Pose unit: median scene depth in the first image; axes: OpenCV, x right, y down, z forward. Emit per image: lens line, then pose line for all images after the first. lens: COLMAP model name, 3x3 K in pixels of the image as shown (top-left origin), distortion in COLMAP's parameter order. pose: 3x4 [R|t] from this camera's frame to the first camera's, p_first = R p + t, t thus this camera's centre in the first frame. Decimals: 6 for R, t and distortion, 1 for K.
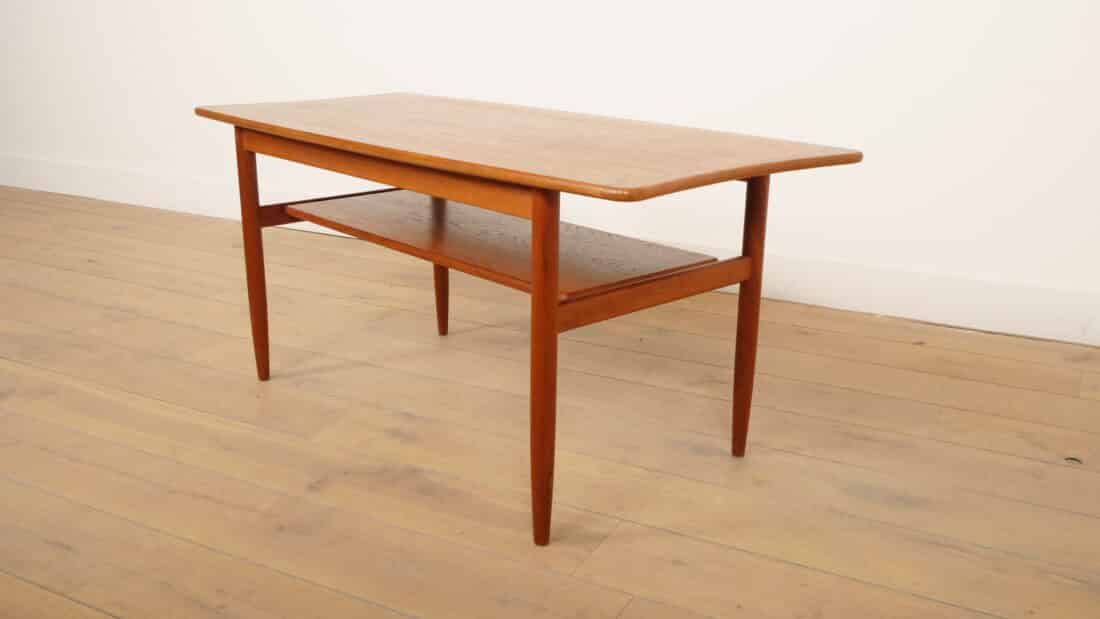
lens RADIAL K [[1016.6, 0, 542.0], [0, 1016.6, 307.7], [0, 0, 1]] dist [-0.056284, 0.000000]
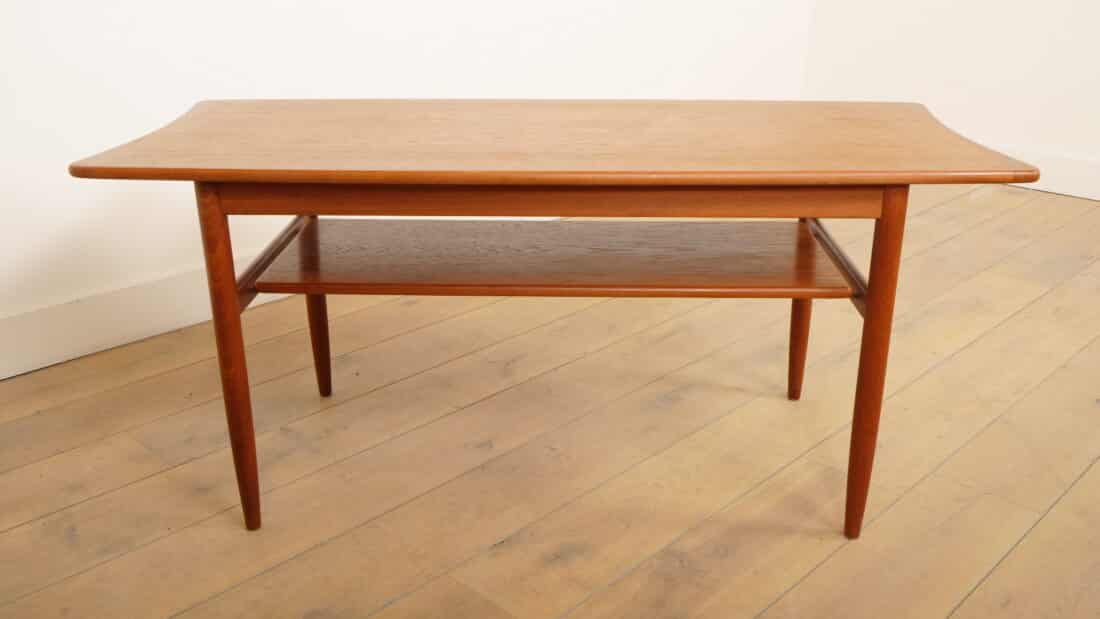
lens RADIAL K [[1016.6, 0, 550.0], [0, 1016.6, 306.9], [0, 0, 1]] dist [-0.056284, 0.000000]
pose [[0.696261, -0.263888, 0.667521, -0.648529], [0.219563, 0.963692, 0.151956, -0.160691], [-0.683383, 0.040762, 0.728921, 0.383337]]
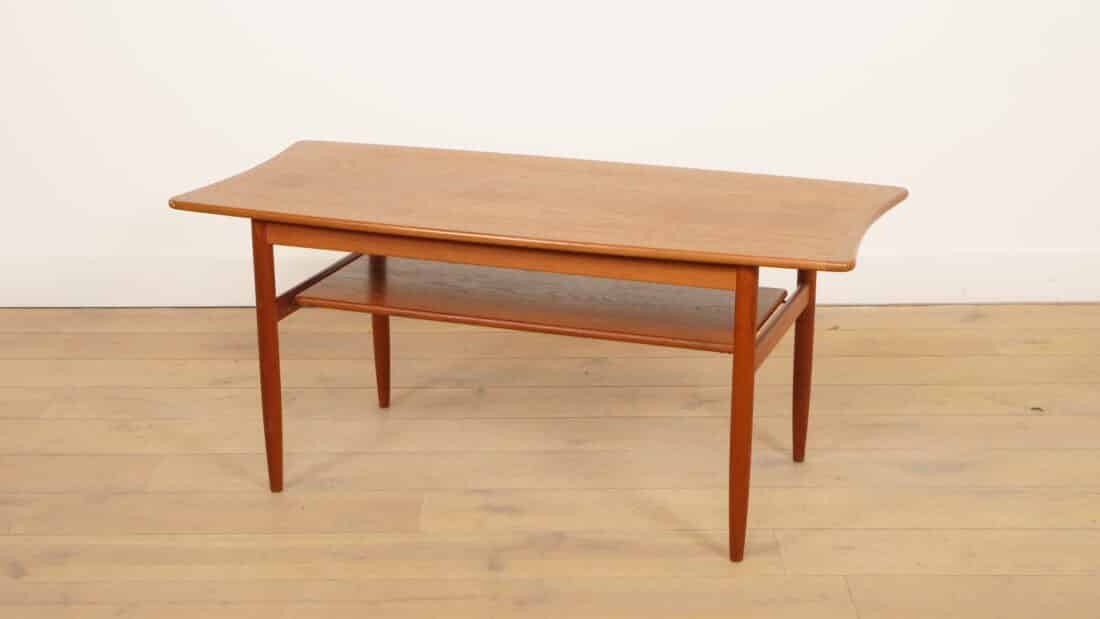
lens RADIAL K [[1740.8, 0, 556.9], [0, 1740.8, 311.2], [0, 0, 1]] dist [-0.044375, 0.000000]
pose [[0.883965, -0.158930, 0.439713, -0.814743], [0.150435, 0.987124, 0.054363, -0.151591], [-0.442691, 0.018093, 0.896492, -0.559925]]
